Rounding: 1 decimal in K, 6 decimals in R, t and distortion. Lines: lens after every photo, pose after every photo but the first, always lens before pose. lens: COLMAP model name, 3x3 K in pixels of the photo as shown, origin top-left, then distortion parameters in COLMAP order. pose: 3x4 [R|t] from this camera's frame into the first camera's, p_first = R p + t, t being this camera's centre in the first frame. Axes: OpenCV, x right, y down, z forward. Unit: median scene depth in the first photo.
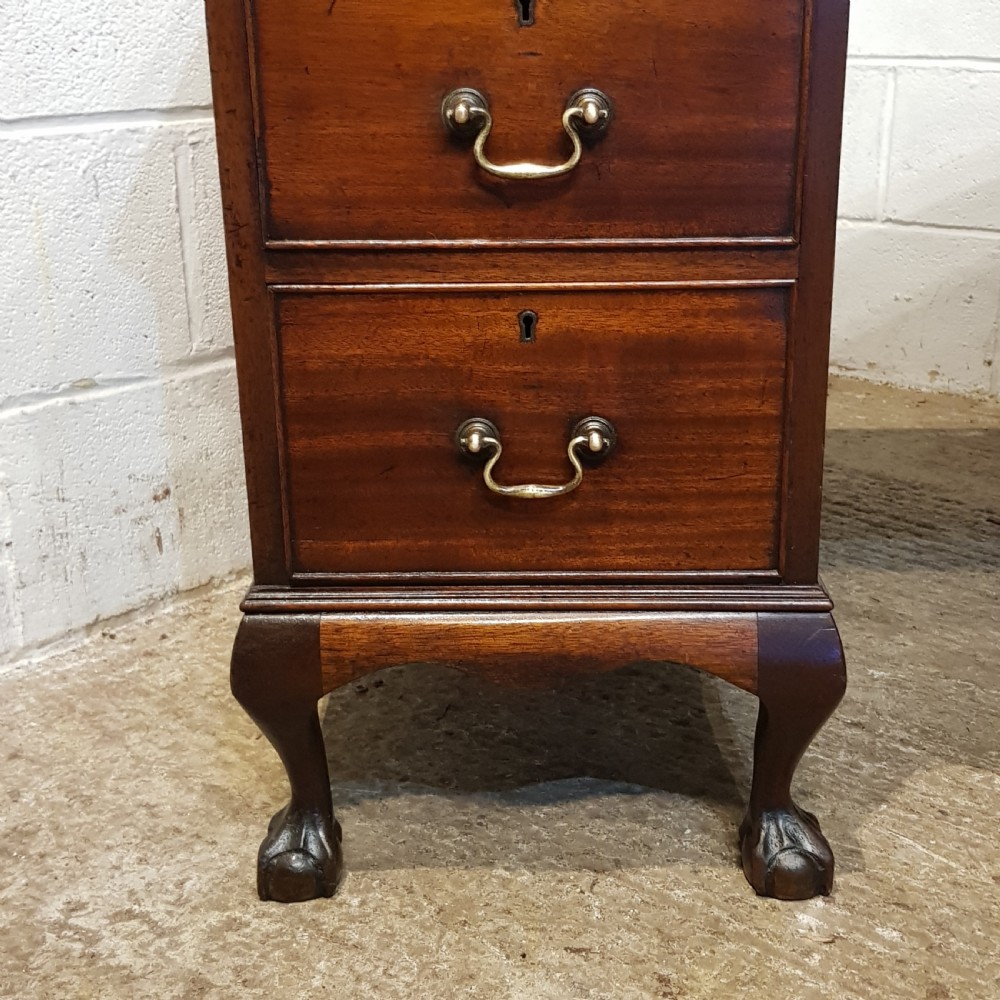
lens RADIAL K [[1456.7, 0, 501.0], [0, 1456.7, 492.2], [0, 0, 1]] dist [0.031317, 0.000000]
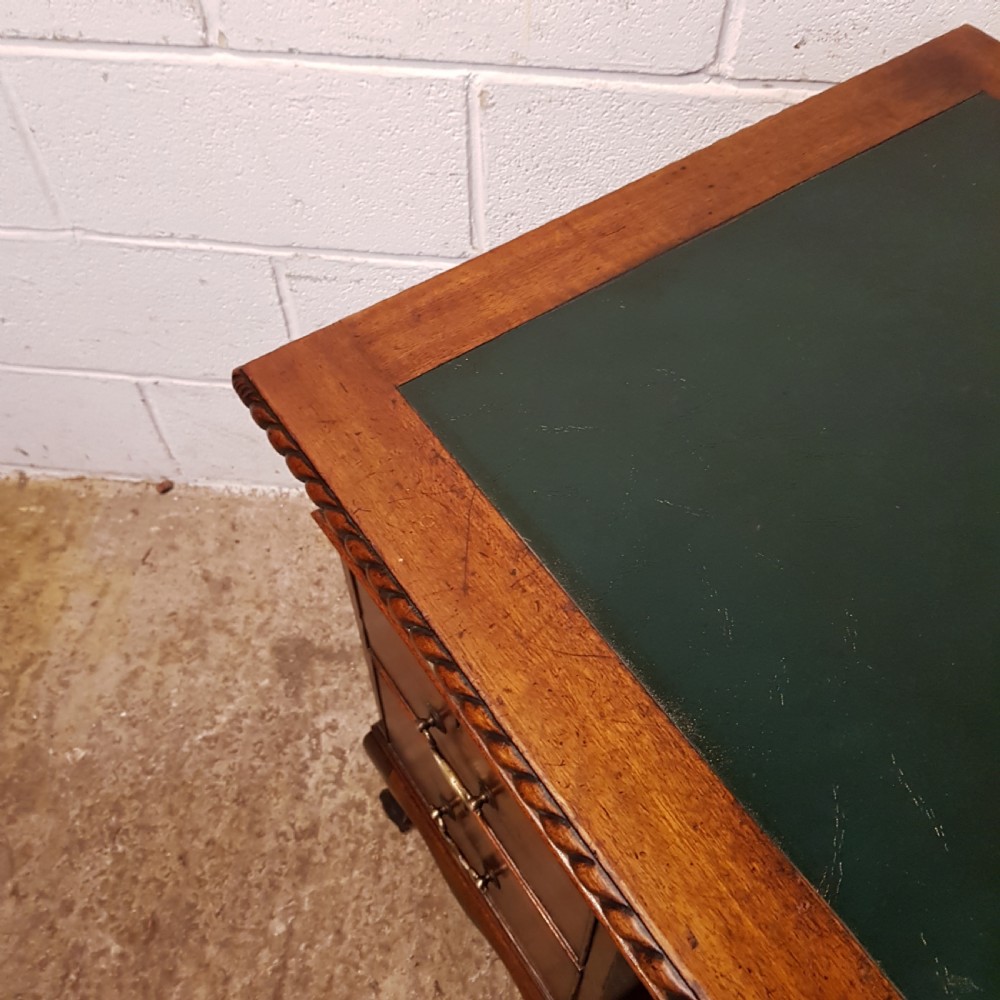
lens RADIAL K [[1048.1, 0, 507.8], [0, 1048.1, 491.7], [0, 0, 1]] dist [0.014592, 0.000000]
pose [[0.593376, 0.664832, -0.453766, 0.245801], [-0.265267, 0.693760, 0.669575, -0.853557], [0.759959, -0.276941, 0.588018, 0.432296]]
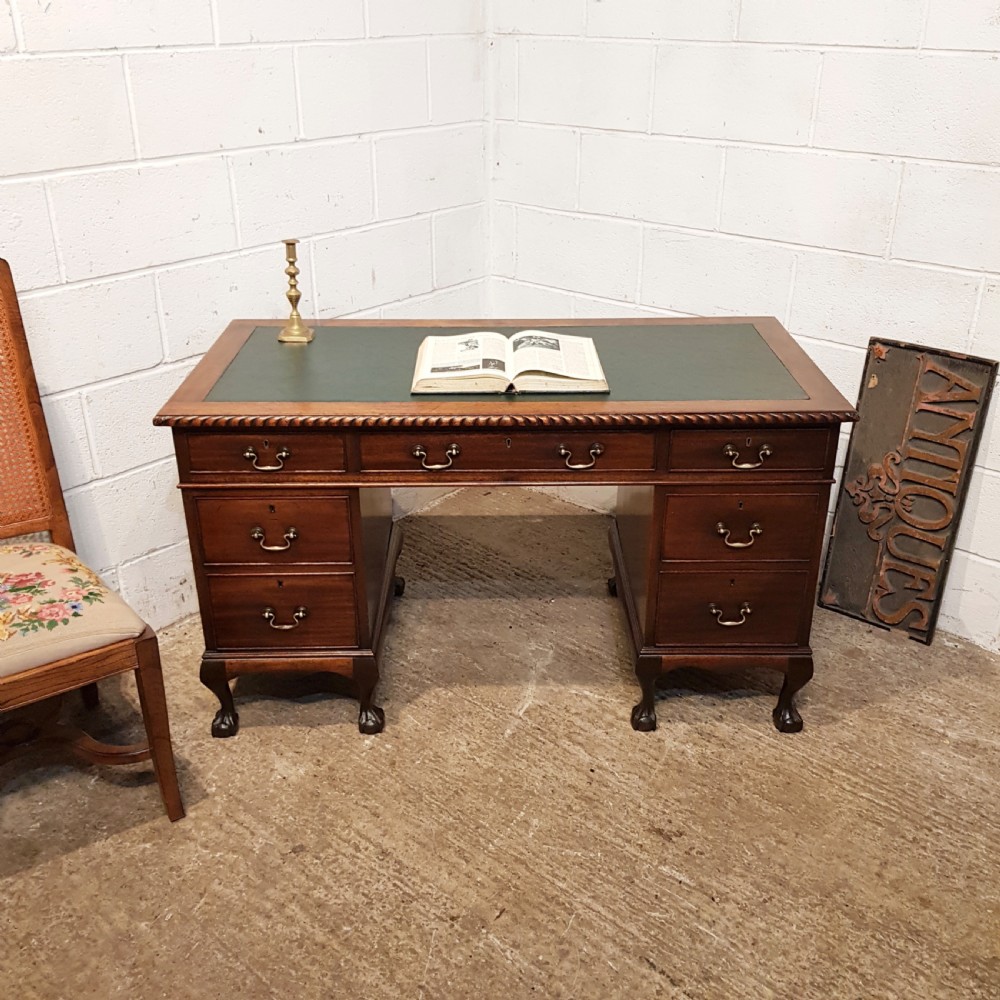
lens RADIAL K [[1048.1, 0, 514.5], [0, 1048.1, 496.1], [0, 0, 1]] dist [0.014592, 0.000000]
pose [[0.999420, 0.000762, 0.034055, 0.431505], [-0.004814, 0.992878, 0.119042, -0.532262], [-0.033722, -0.119137, 0.992305, -1.282008]]
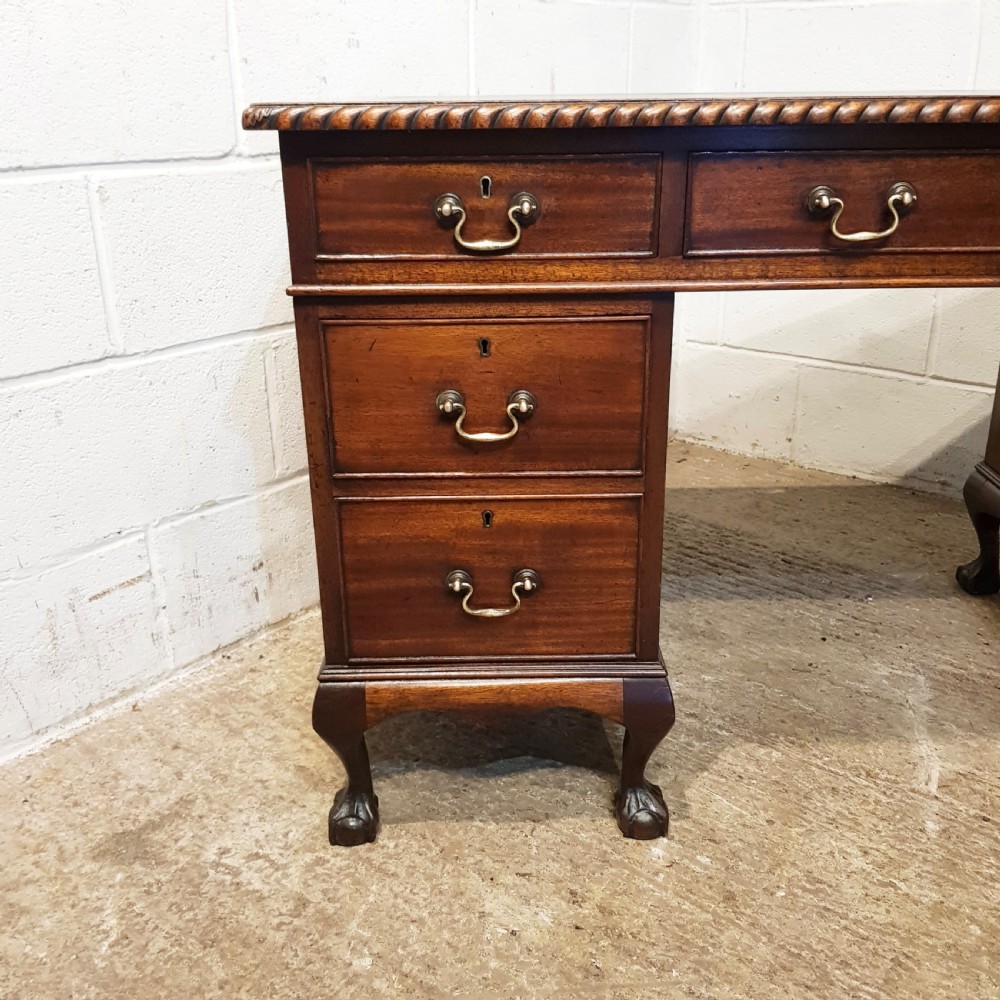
lens RADIAL K [[1048.1, 0, 508.4], [0, 1048.1, 503.2], [0, 0, 1]] dist [0.014592, 0.000000]
pose [[0.999225, -0.011685, 0.037595, -0.005720], [0.009800, 0.998704, 0.049939, -0.162565], [-0.038129, -0.049532, 0.998044, -0.183016]]
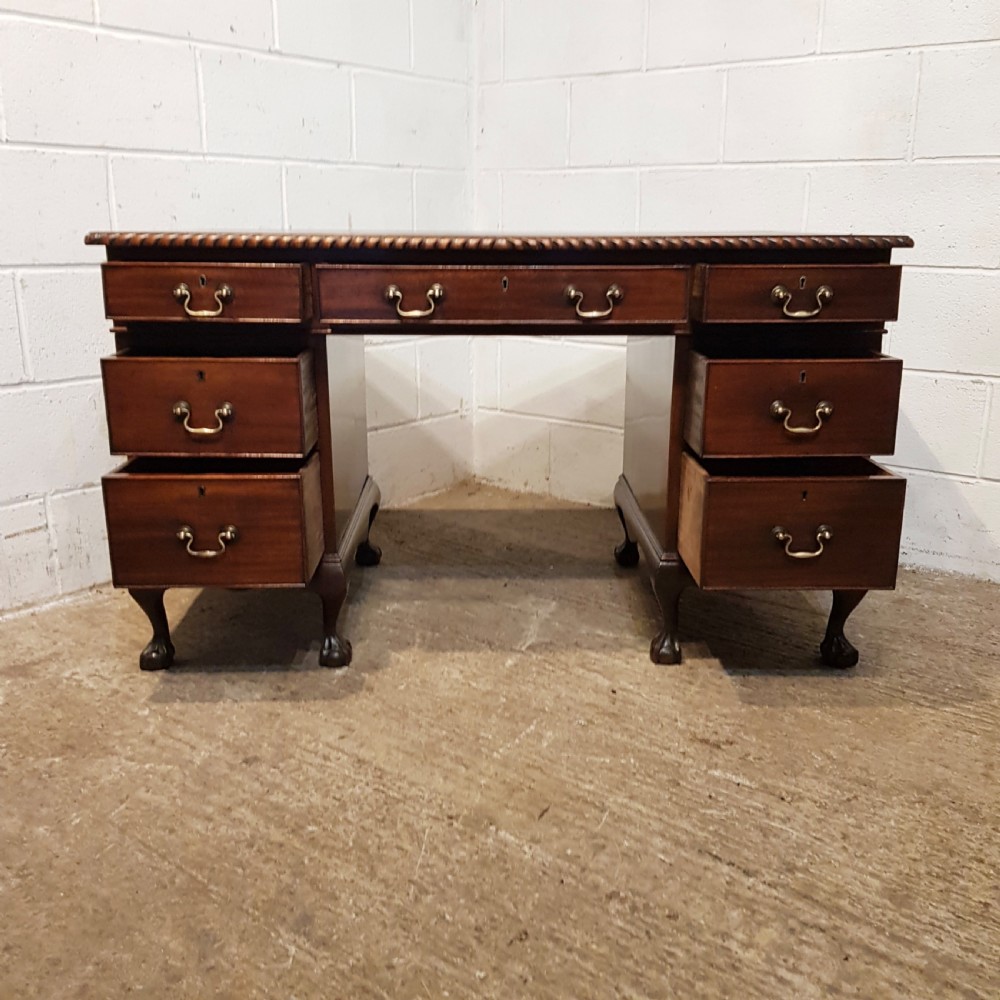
lens RADIAL K [[1048.1, 0, 506.7], [0, 1048.1, 515.5], [0, 0, 1]] dist [0.014592, 0.000000]
pose [[0.998075, 0.000579, 0.062012, 0.373846], [0.002638, 0.998655, -0.051778, 0.086390], [-0.061958, 0.051842, 0.996731, -0.975193]]
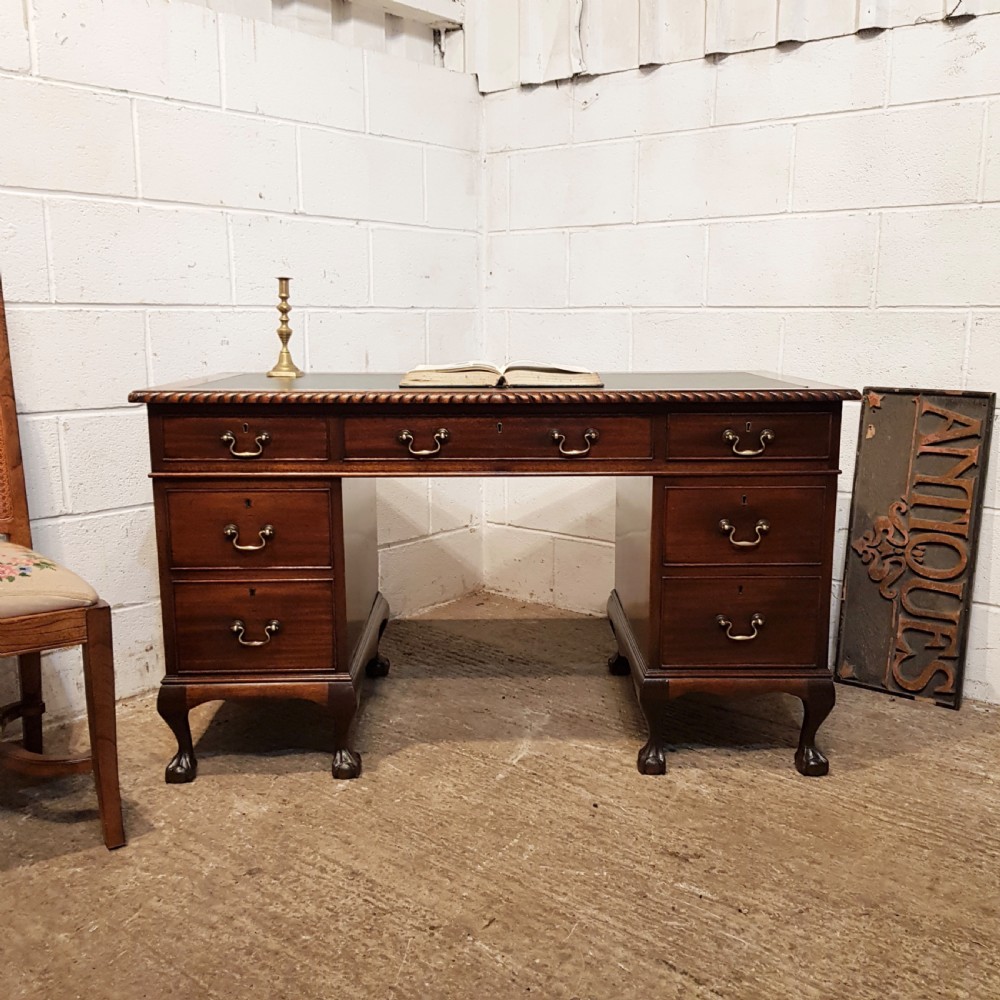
lens RADIAL K [[1048.1, 0, 526.8], [0, 1048.1, 509.4], [0, 0, 1]] dist [0.014592, 0.000000]
pose [[0.998839, 0.005404, 0.047867, 0.447319], [0.001423, 0.989944, -0.141451, 0.028369], [-0.048150, 0.141355, 0.988787, -1.165001]]
